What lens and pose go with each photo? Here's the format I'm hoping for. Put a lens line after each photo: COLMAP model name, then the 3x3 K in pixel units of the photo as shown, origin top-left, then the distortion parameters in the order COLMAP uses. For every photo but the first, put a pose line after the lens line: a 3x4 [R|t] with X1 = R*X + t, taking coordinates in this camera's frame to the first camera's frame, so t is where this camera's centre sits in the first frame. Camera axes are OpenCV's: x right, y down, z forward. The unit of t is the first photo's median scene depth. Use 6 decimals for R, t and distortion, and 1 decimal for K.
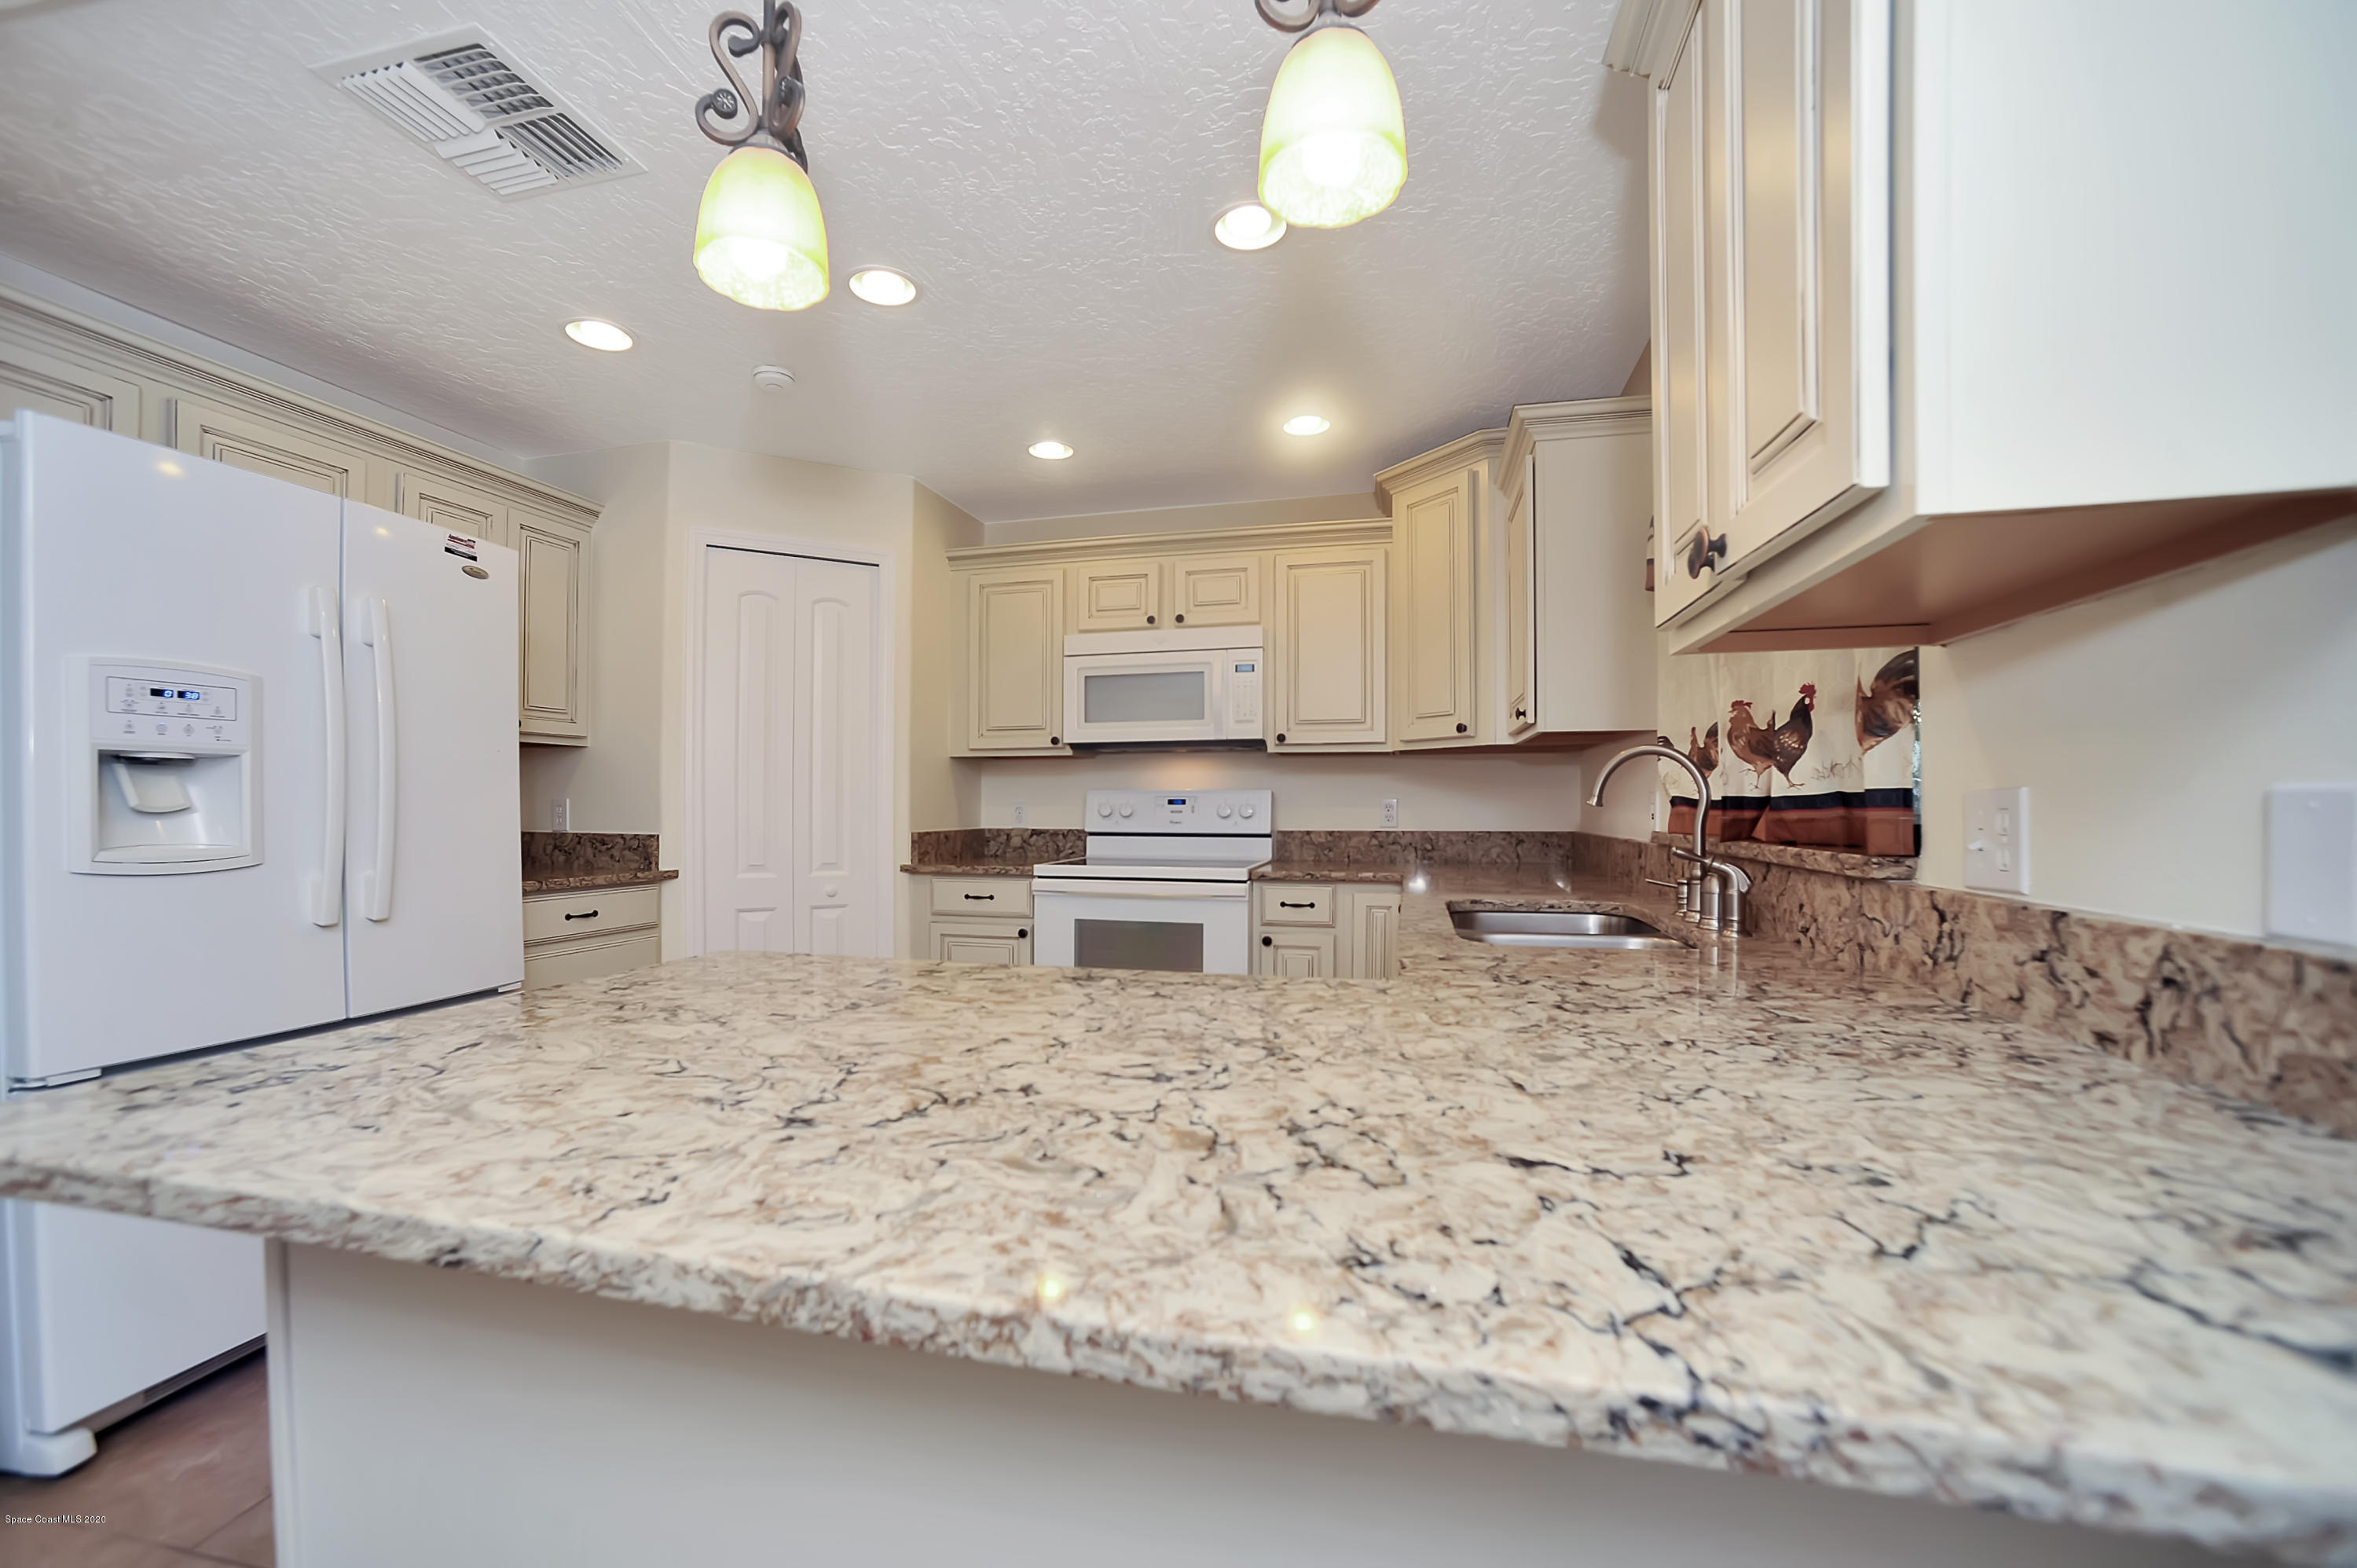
lens RADIAL K [[942.8, 0, 1176.5], [0, 942.8, 811.9], [0, 0, 1]] dist [-0.062743, 0.039545]
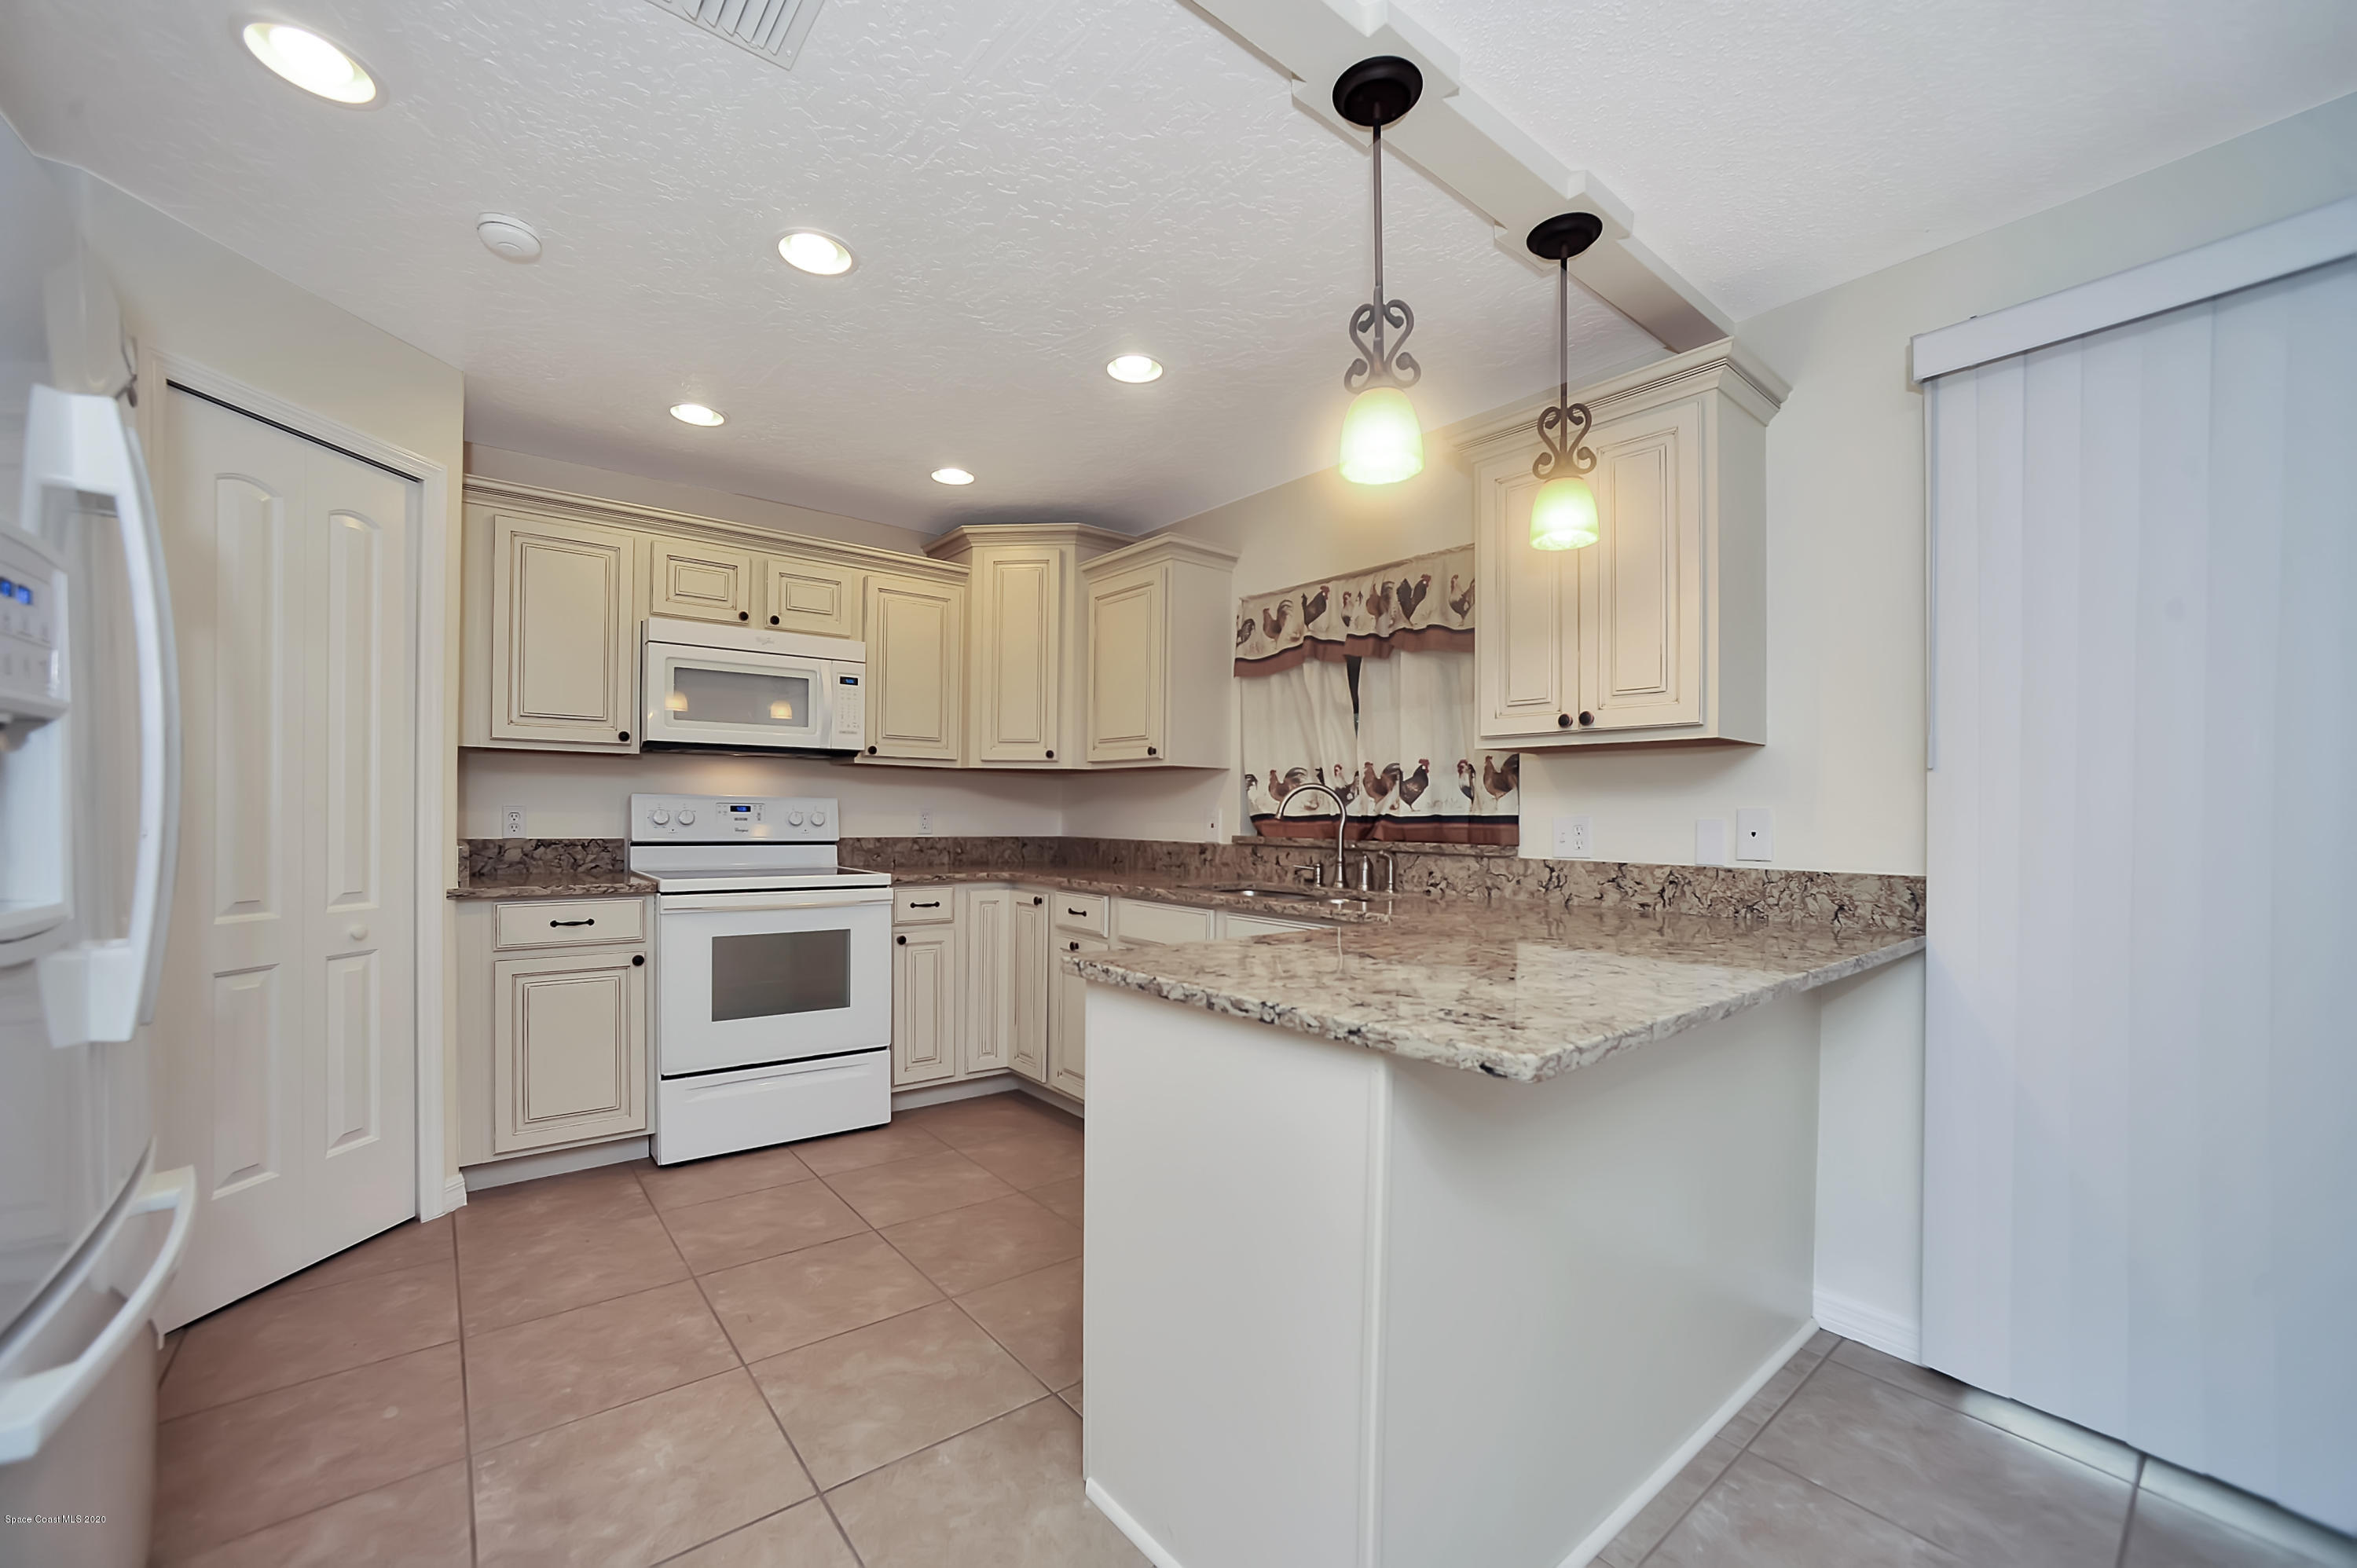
lens RADIAL K [[942.8, 0, 1176.5], [0, 942.8, 811.9], [0, 0, 1]] dist [-0.062743, 0.039545]
pose [[0.610146, 0.009534, 0.792231, -0.538789], [-0.006653, 0.999954, -0.006910, -0.004415], [-0.792261, -0.001054, 0.610182, 0.092301]]
